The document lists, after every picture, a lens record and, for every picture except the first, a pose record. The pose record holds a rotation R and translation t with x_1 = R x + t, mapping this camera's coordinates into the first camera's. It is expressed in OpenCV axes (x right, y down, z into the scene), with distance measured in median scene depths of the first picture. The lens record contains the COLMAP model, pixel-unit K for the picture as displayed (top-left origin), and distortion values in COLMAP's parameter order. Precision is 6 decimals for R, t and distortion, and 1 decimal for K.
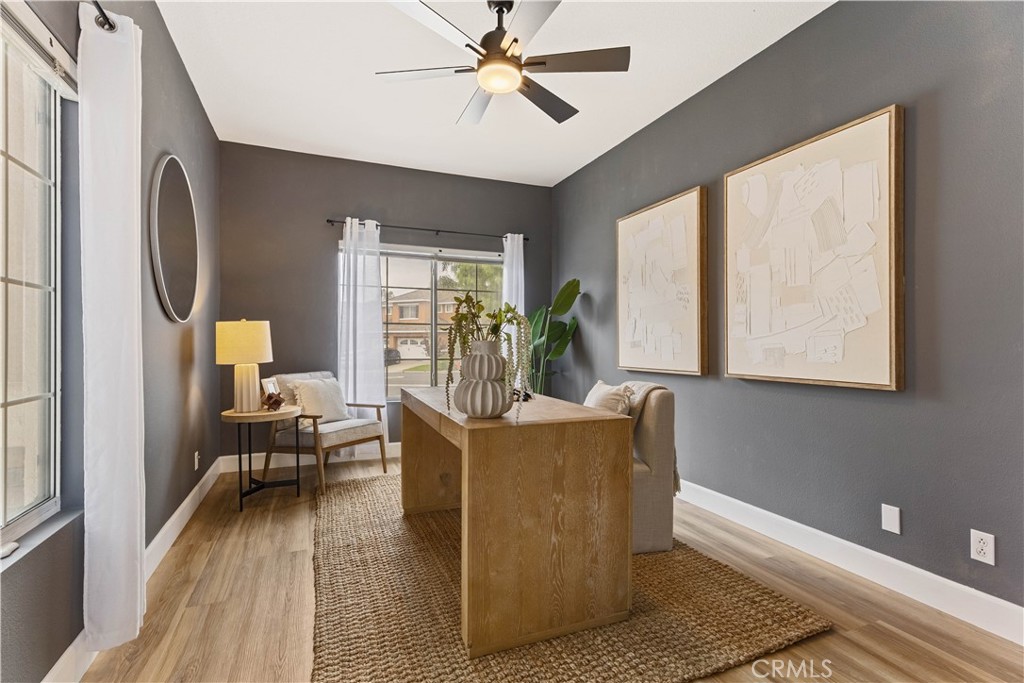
lens RADIAL K [[476.7, 0, 514.4], [0, 476.7, 346.2], [0, 0, 1]] dist [0.002640, 0.001403]
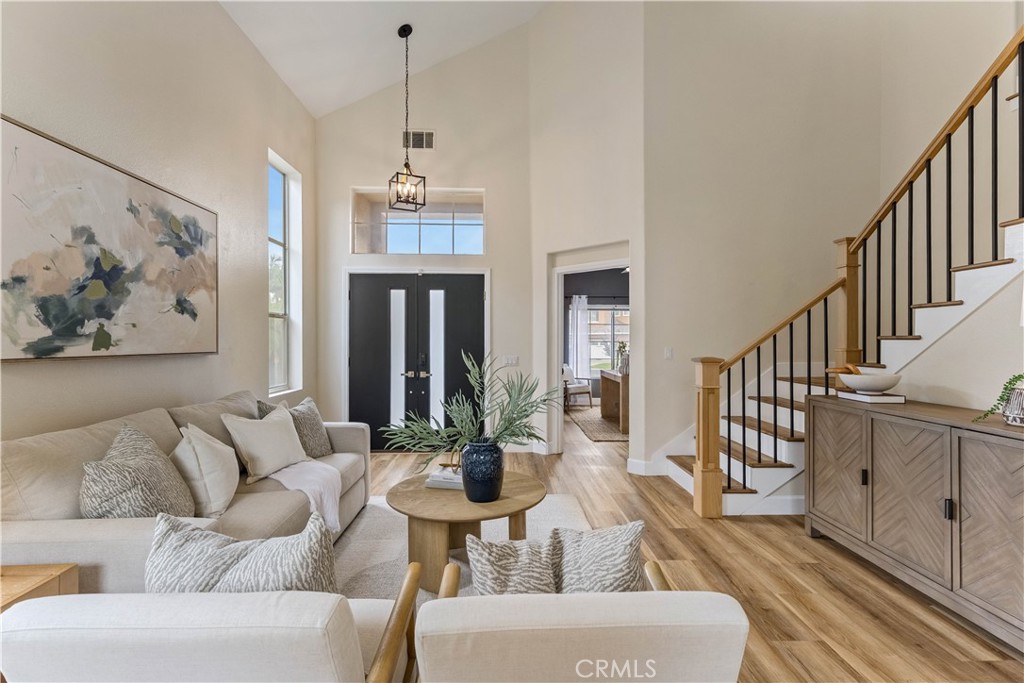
lens RADIAL K [[476.7, 0, 517.9], [0, 476.7, 340.3], [0, 0, 1]] dist [0.002640, 0.001403]
pose [[0.934312, -0.006039, -0.356404, 0.205576], [0.002750, 0.999949, -0.009735, -0.037491], [0.356444, 0.008115, 0.934281, -1.207576]]
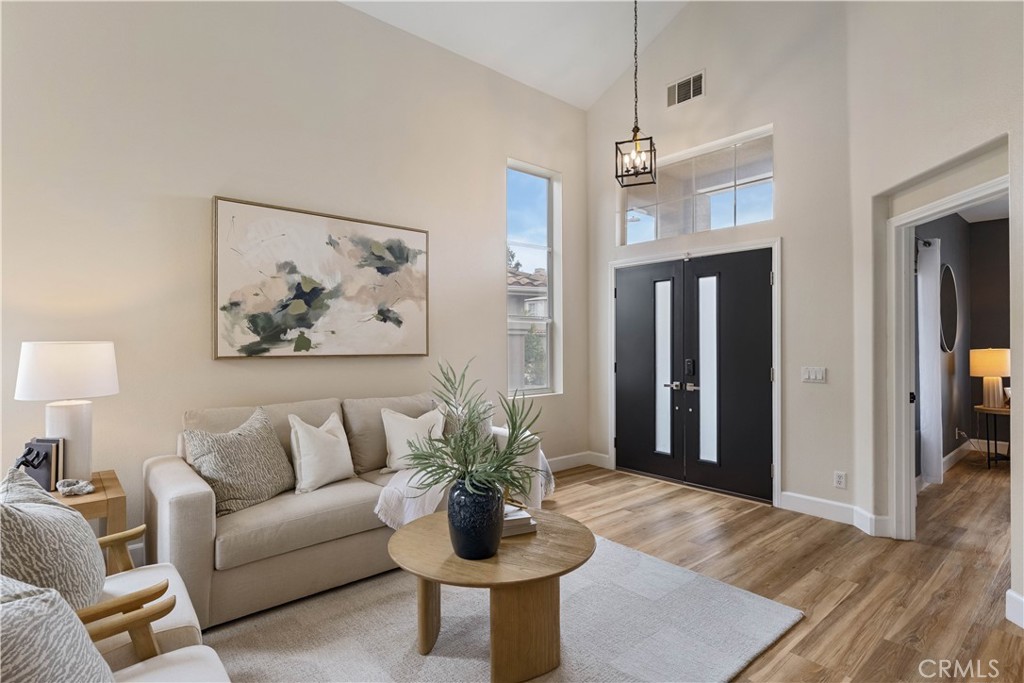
lens RADIAL K [[511.8, 0, 515.3], [0, 511.8, 341.1], [0, 0, 1]] dist [-0.001963, -0.001298]
pose [[0.302222, -0.010560, -0.953179, 0.431707], [-0.004352, 0.999913, -0.012457, -0.040279], [0.953228, 0.007913, 0.302150, -0.766875]]
